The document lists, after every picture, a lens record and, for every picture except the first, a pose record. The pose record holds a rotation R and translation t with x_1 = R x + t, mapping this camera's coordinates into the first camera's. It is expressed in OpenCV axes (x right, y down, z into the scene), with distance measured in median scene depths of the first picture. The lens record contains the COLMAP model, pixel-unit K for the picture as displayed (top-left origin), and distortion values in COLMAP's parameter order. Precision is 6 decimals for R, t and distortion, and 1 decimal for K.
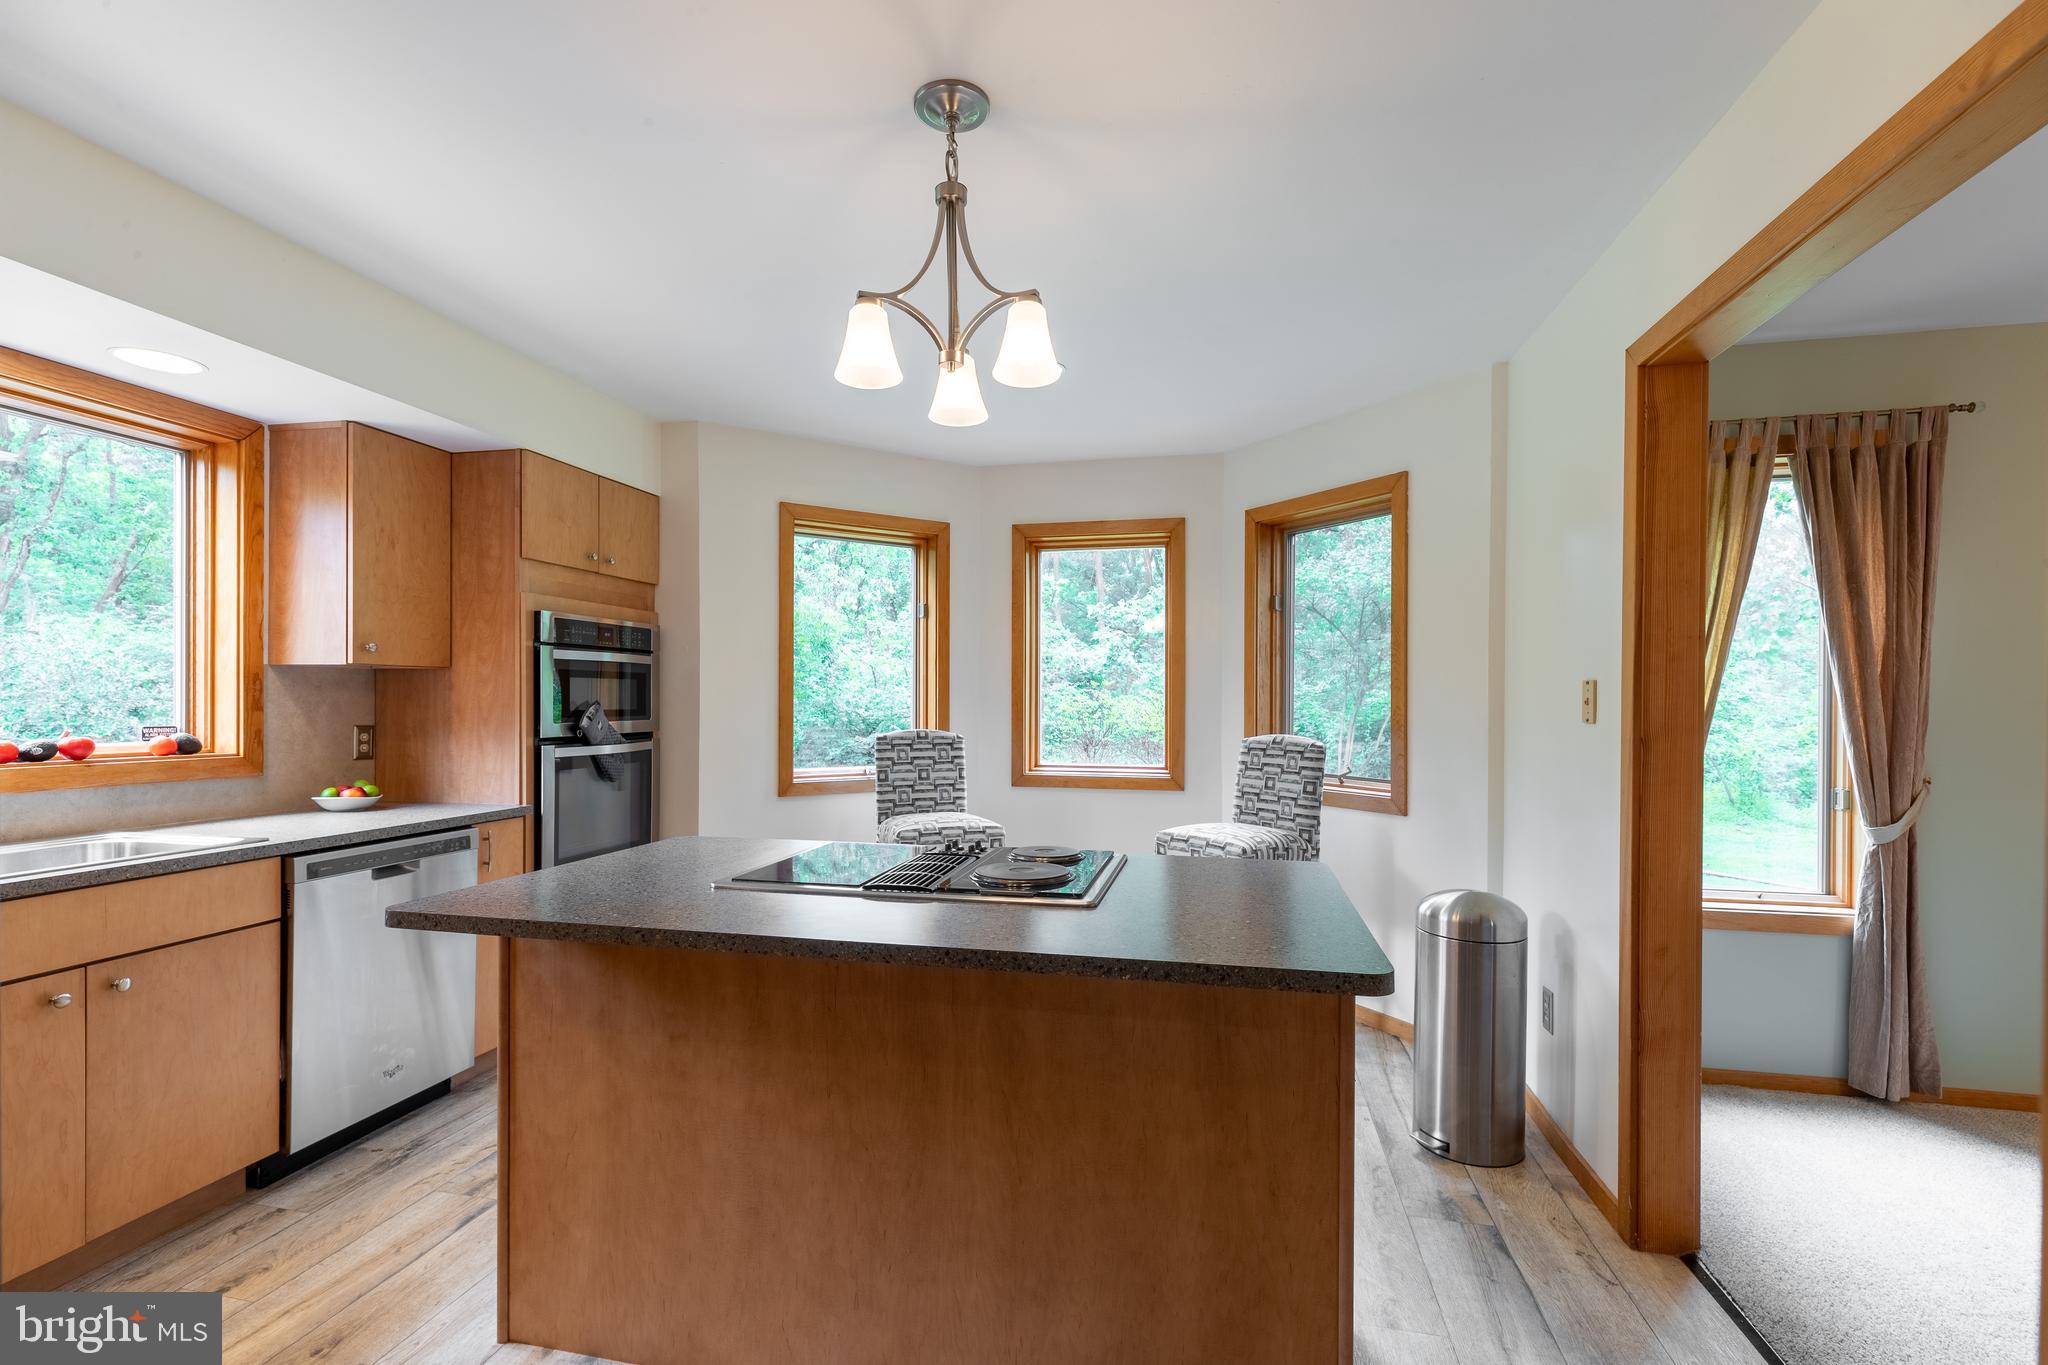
lens RADIAL K [[922.5, 0, 1019.7], [0, 922.5, 699.9], [0, 0, 1]] dist [0.006001, -0.002428]
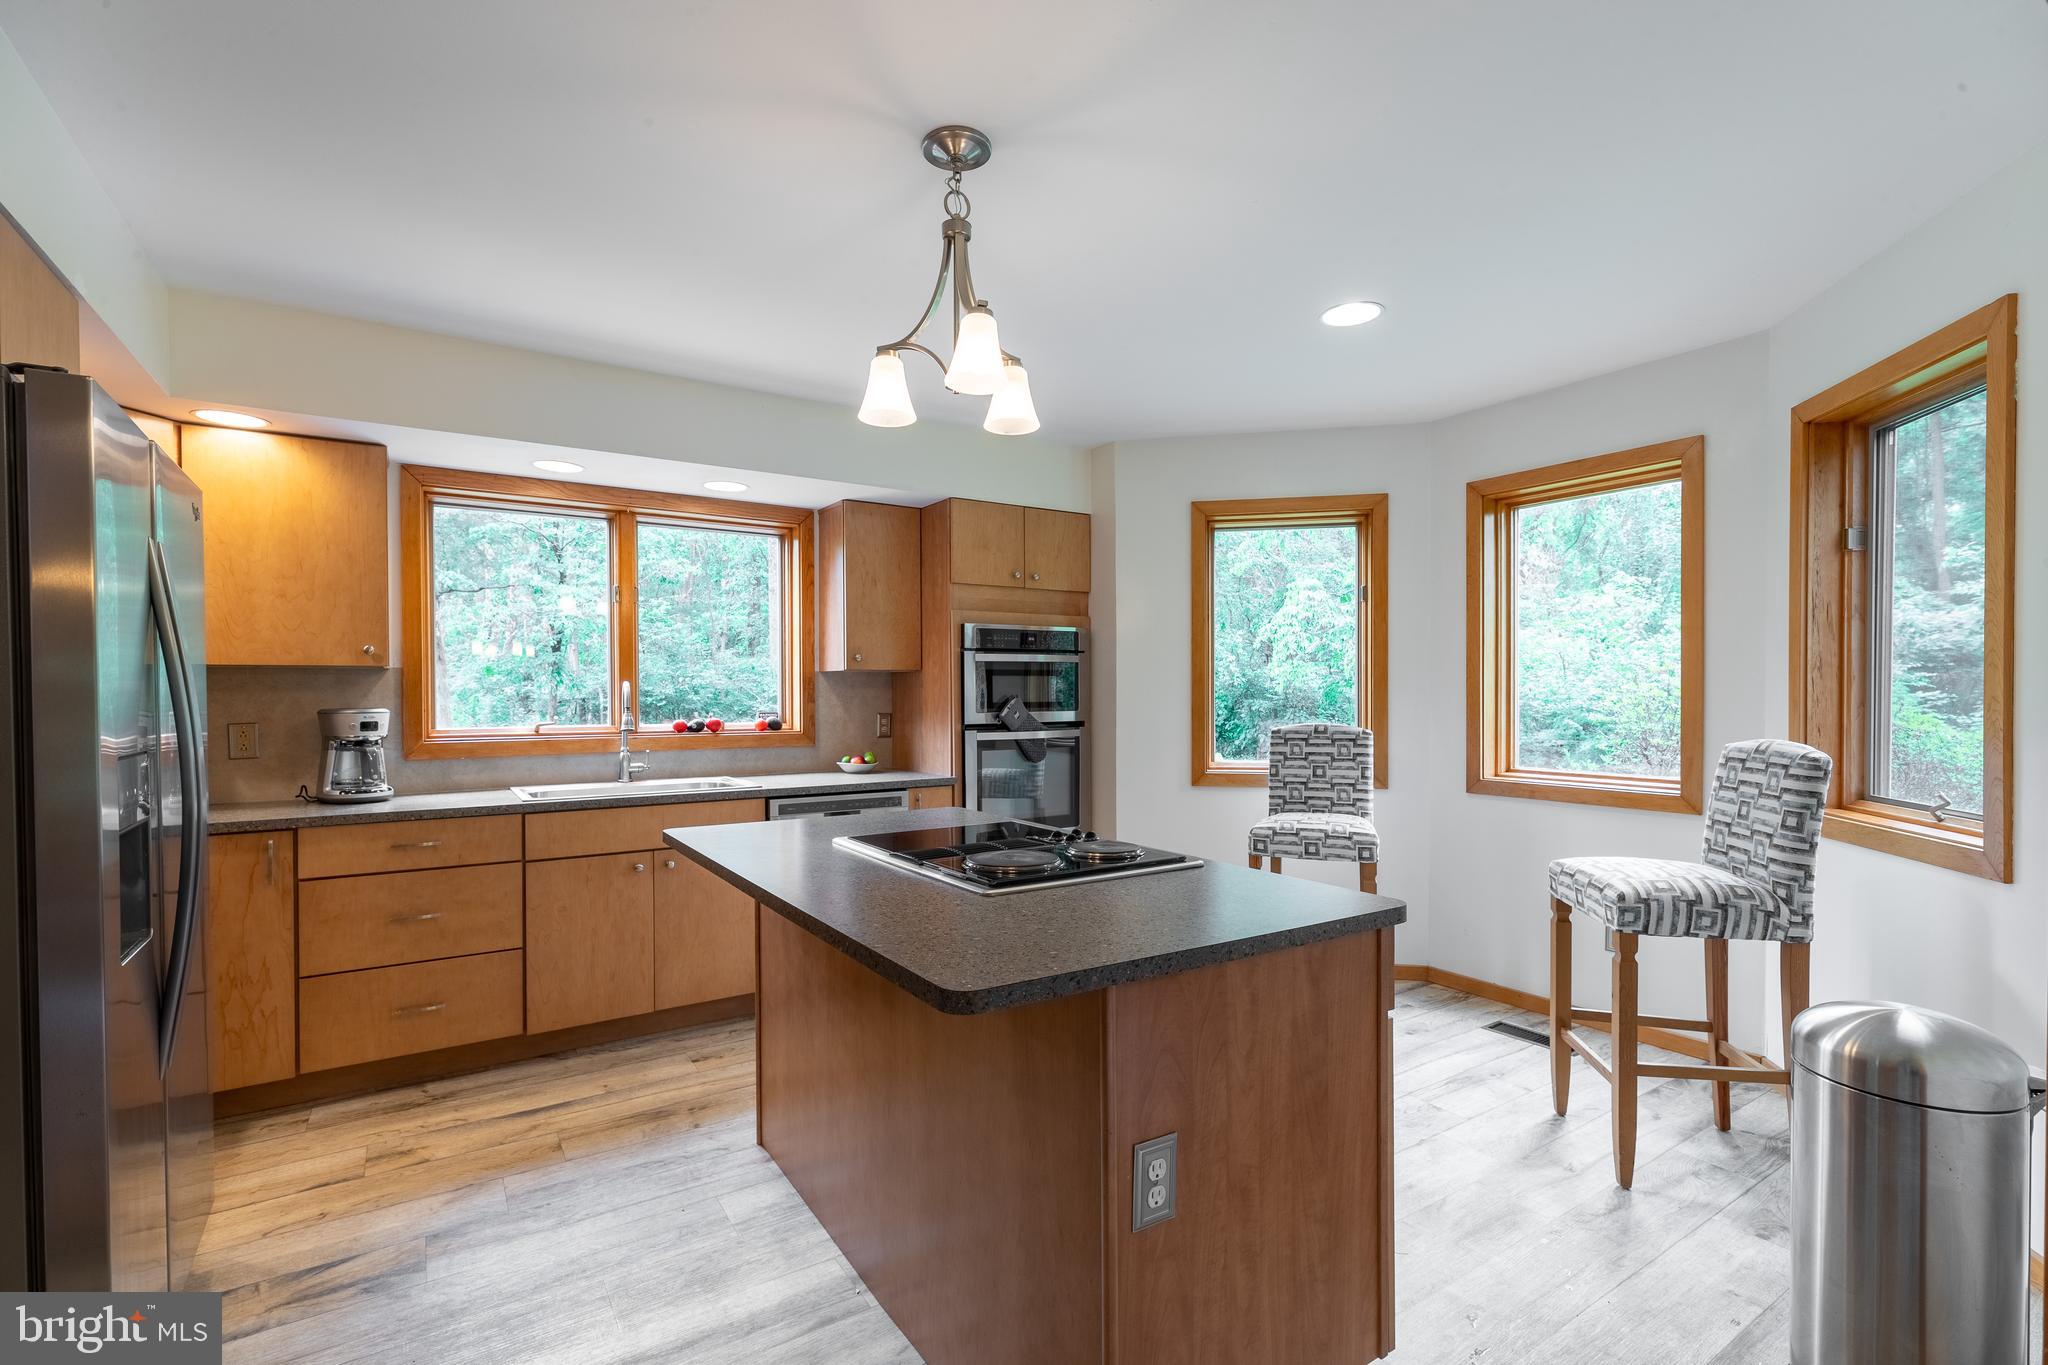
lens RADIAL K [[922.5, 0, 1021.7], [0, 922.5, 697.3], [0, 0, 1]] dist [0.006001, -0.002428]
pose [[0.713527, -0.002896, -0.700621, 0.395729], [0.007312, 0.999968, 0.003314, 0.000577], [0.700589, -0.007488, 0.713526, 0.146087]]
